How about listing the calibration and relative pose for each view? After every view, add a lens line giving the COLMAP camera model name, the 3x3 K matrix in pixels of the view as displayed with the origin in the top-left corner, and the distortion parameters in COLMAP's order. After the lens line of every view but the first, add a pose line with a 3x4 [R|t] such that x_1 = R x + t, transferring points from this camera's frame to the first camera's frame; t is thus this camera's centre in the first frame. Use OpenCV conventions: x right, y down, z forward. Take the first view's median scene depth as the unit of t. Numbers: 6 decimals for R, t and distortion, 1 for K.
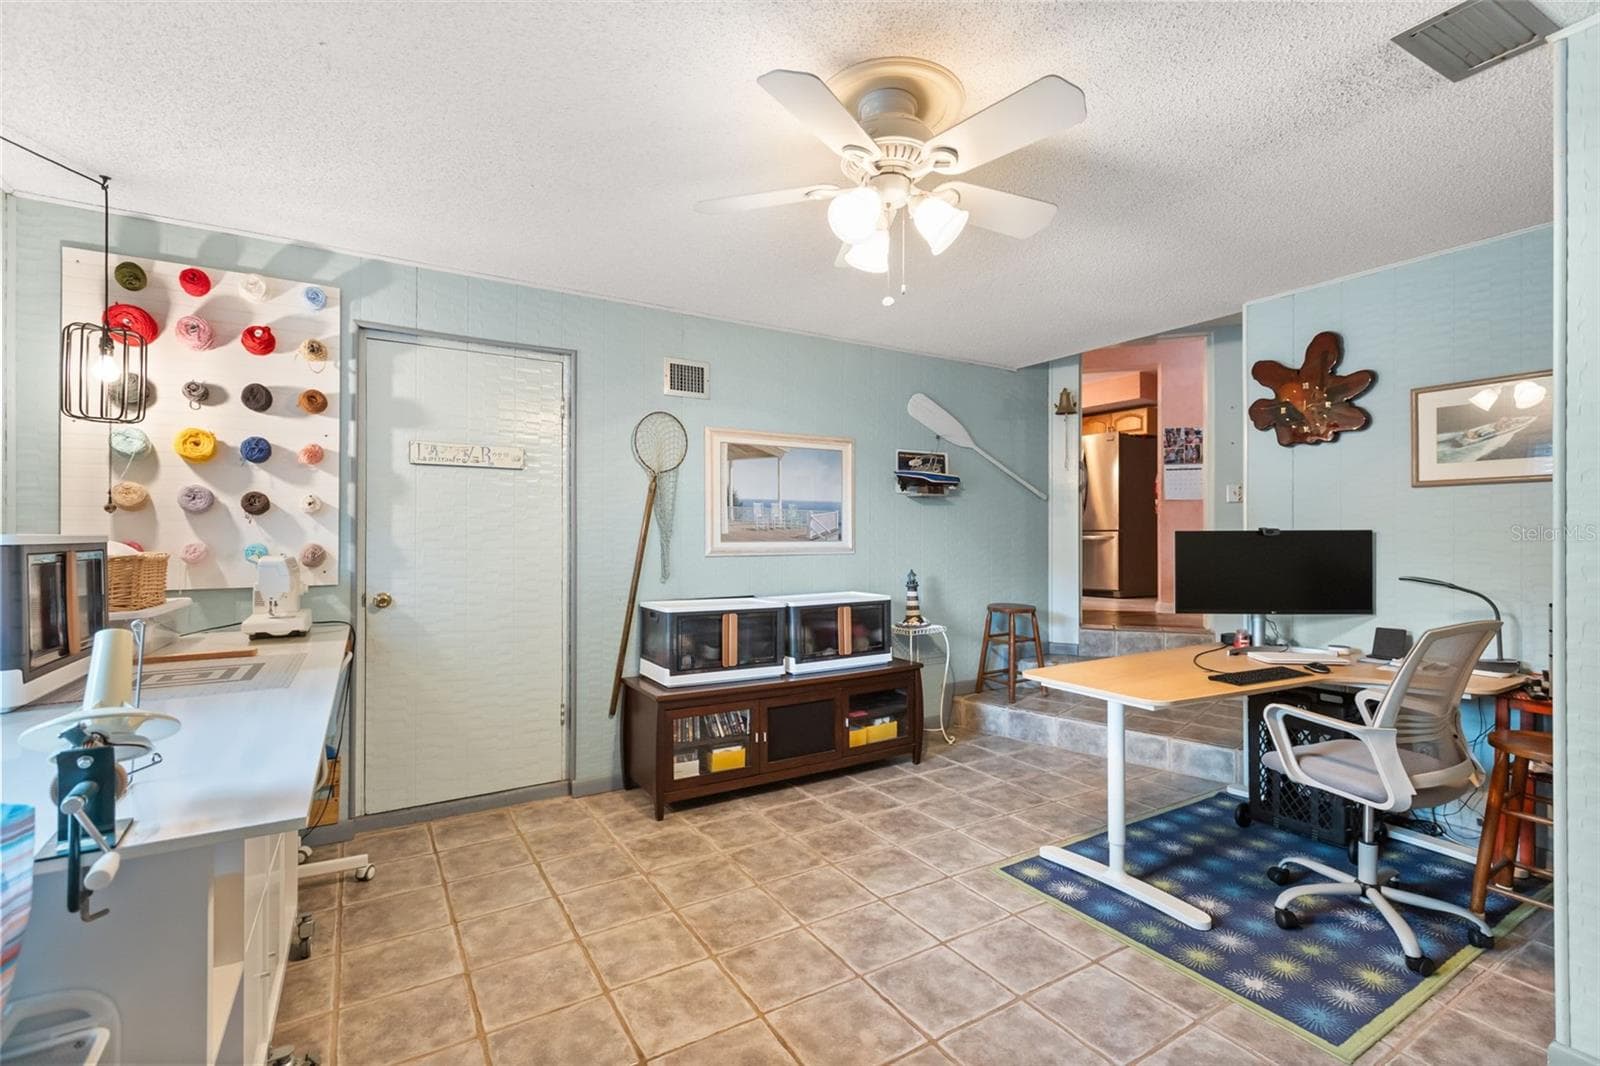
lens RADIAL K [[735.8, 0, 819.8], [0, 735.8, 525.7], [0, 0, 1]] dist [0.002117, 0.001807]
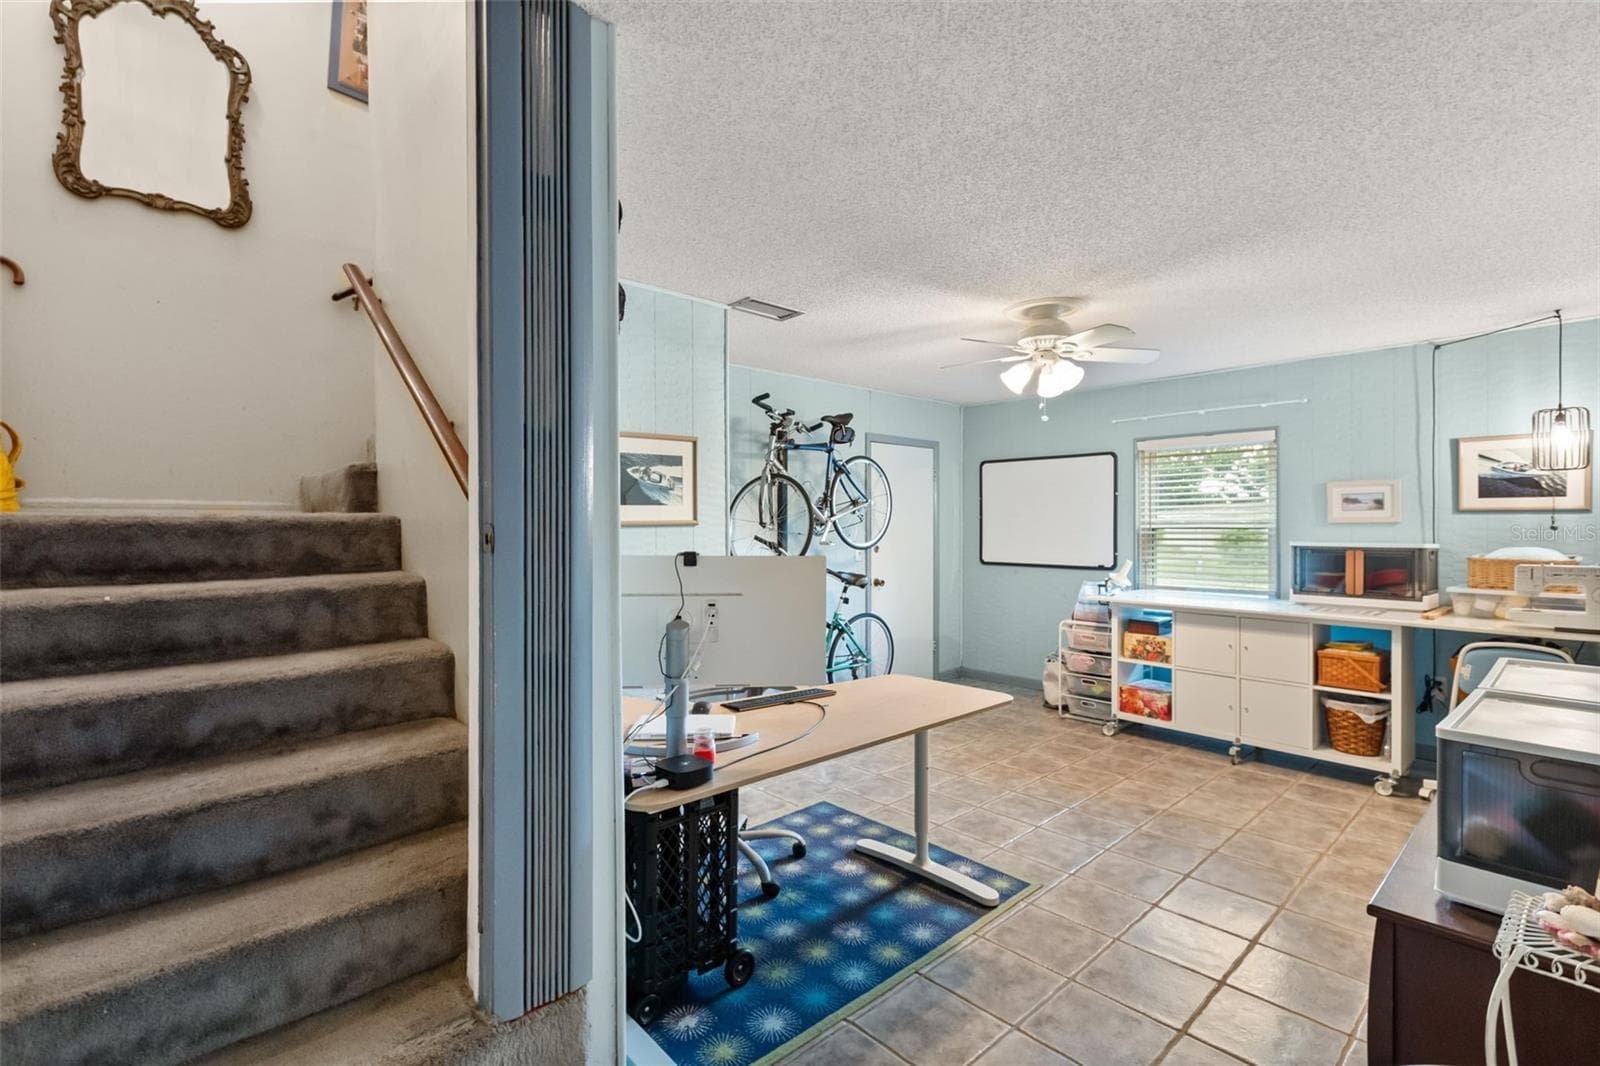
lens RADIAL K [[735.8, 0, 793.8], [0, 735.8, 523.1], [0, 0, 1]] dist [0.002117, 0.001807]
pose [[-0.984314, 0.000076, -0.176427, 0.745771], [0.001840, 0.999950, -0.009839, -0.020583], [0.176417, -0.010010, -0.984265, 1.948815]]
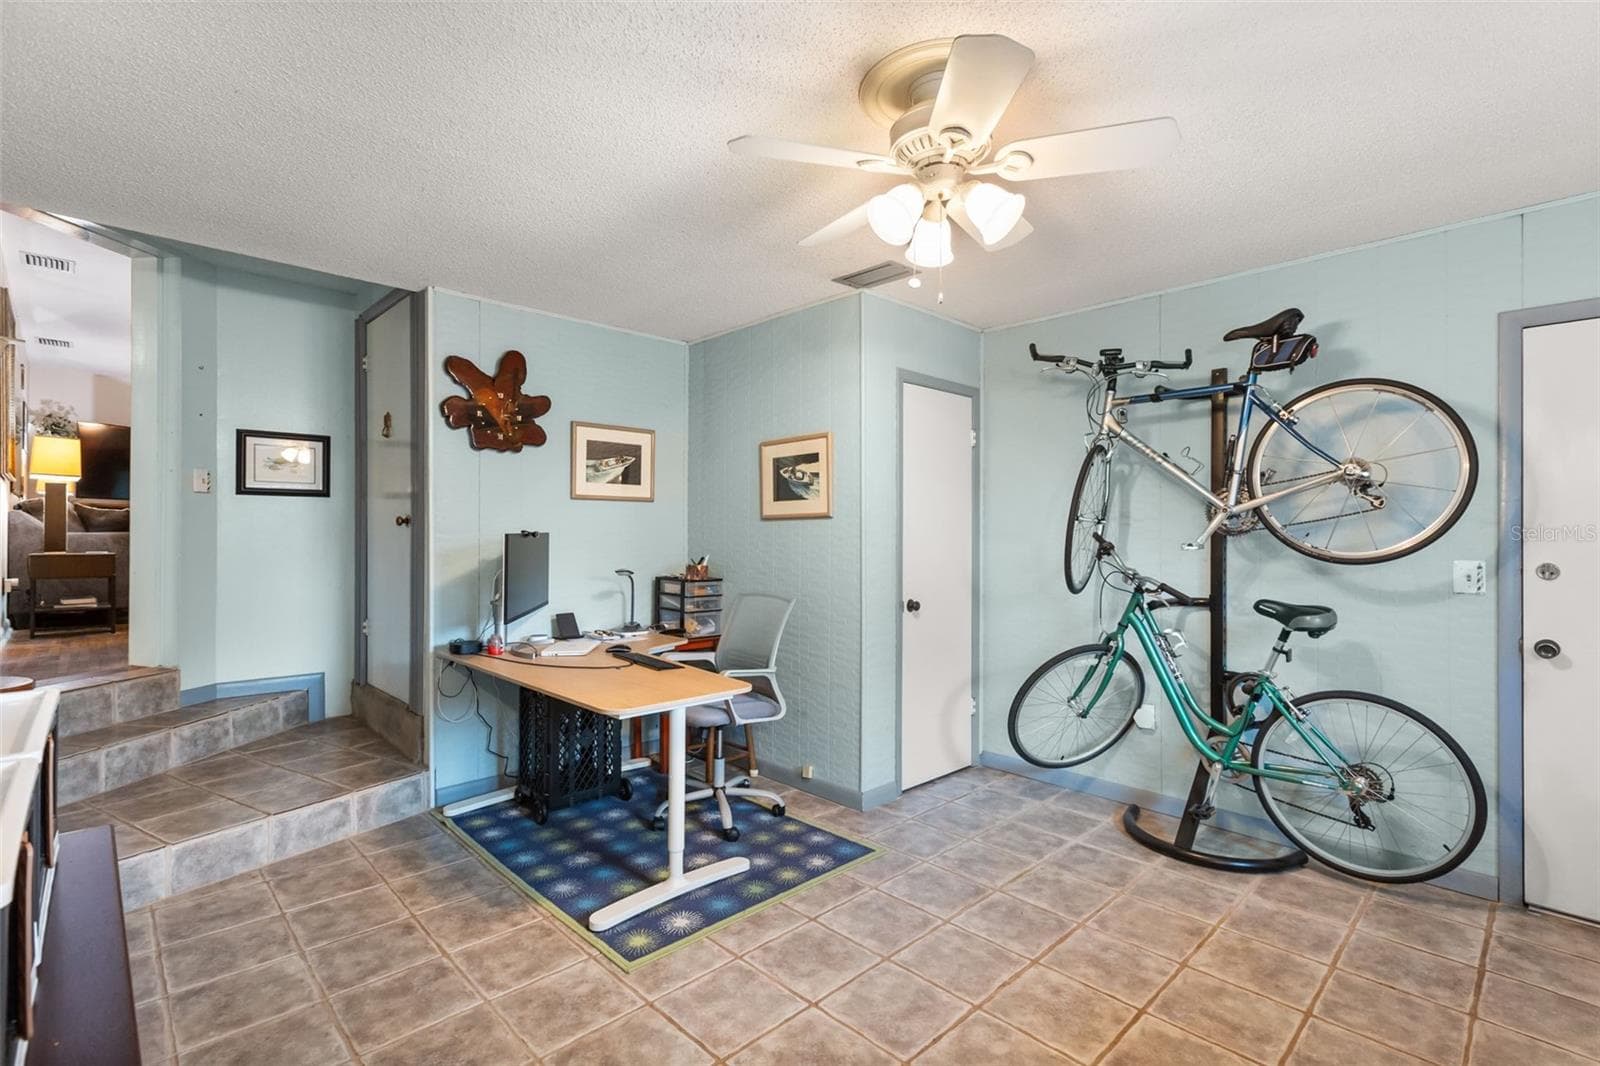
lens RADIAL K [[735.8, 0, 805.7], [0, 735.8, 532.2], [0, 0, 1]] dist [0.002117, 0.001807]
pose [[-0.210760, 0.000067, 0.977538, -0.574237], [-0.017210, 0.999845, -0.003779, 0.002143], [-0.977386, -0.017620, -0.210726, 0.993356]]
